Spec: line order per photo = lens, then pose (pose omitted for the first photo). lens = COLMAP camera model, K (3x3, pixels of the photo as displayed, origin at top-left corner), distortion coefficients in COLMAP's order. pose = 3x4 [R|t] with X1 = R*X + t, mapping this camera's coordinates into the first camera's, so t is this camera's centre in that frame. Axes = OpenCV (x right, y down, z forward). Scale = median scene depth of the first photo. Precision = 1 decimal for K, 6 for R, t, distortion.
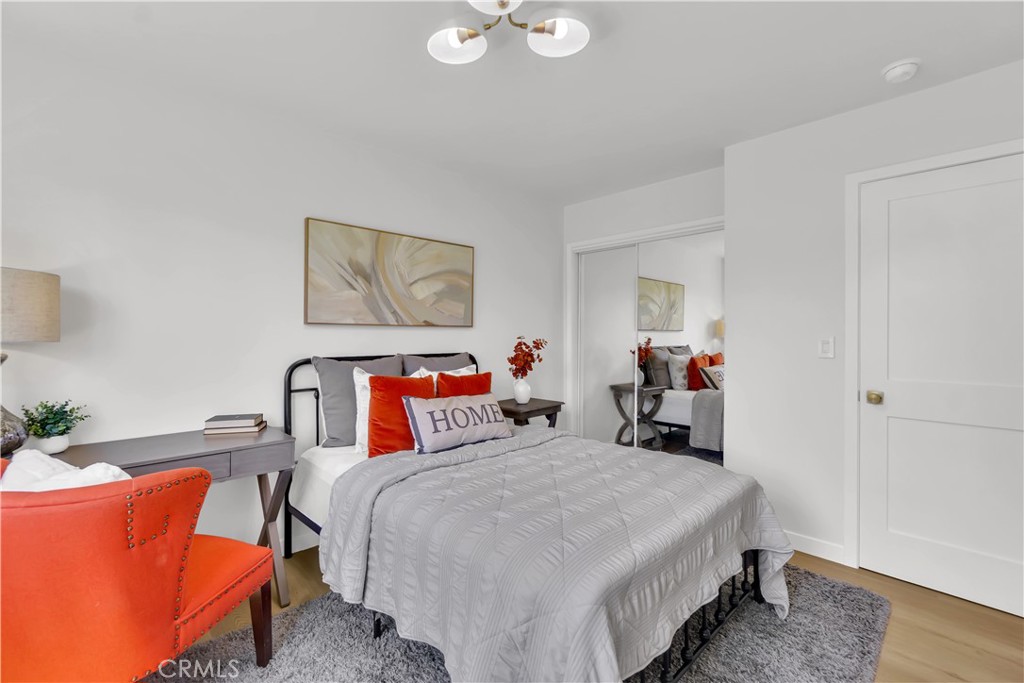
lens RADIAL K [[446.0, 0, 512.7], [0, 446.0, 338.7], [0, 0, 1]] dist [-0.000385, 0.000105]
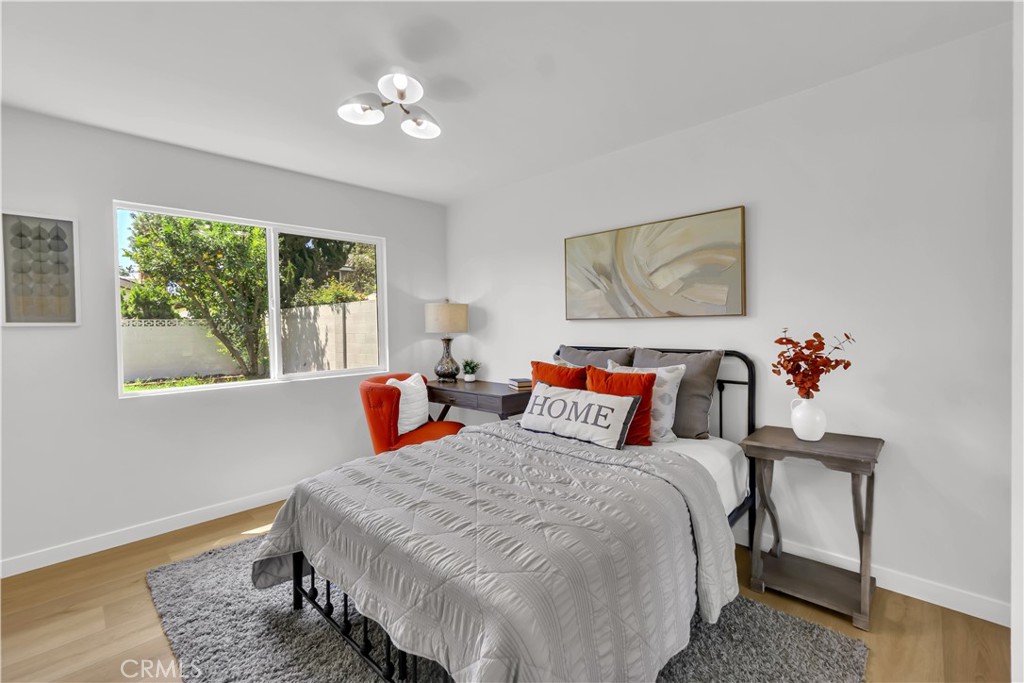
lens RADIAL K [[446.0, 0, 510.1], [0, 446.0, 333.7], [0, 0, 1]] dist [-0.000385, 0.000105]
pose [[0.014603, 0.010516, -0.999838, 0.758367], [0.001123, 0.999944, 0.010533, -0.005812], [0.999893, -0.001277, 0.014590, 0.727000]]
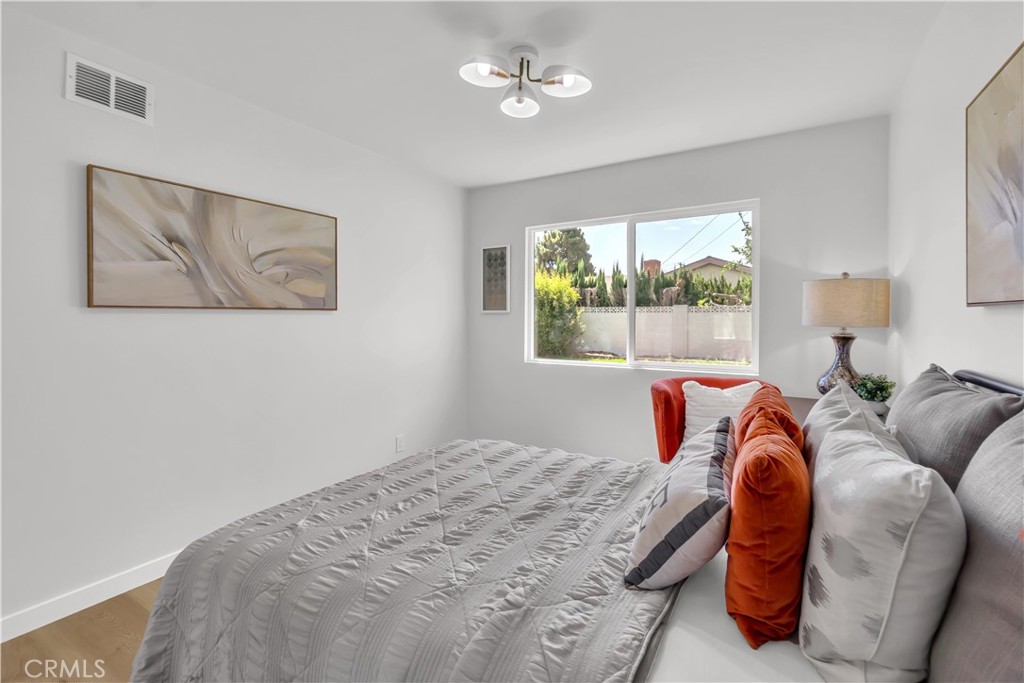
lens RADIAL K [[446.0, 0, 501.3], [0, 446.0, 319.4], [0, 0, 1]] dist [-0.000385, 0.000105]
pose [[-0.975637, -0.007097, -0.219277, 0.180426], [-0.011708, 0.999737, 0.019737, -0.018676], [0.219079, 0.021823, -0.975463, 1.250279]]
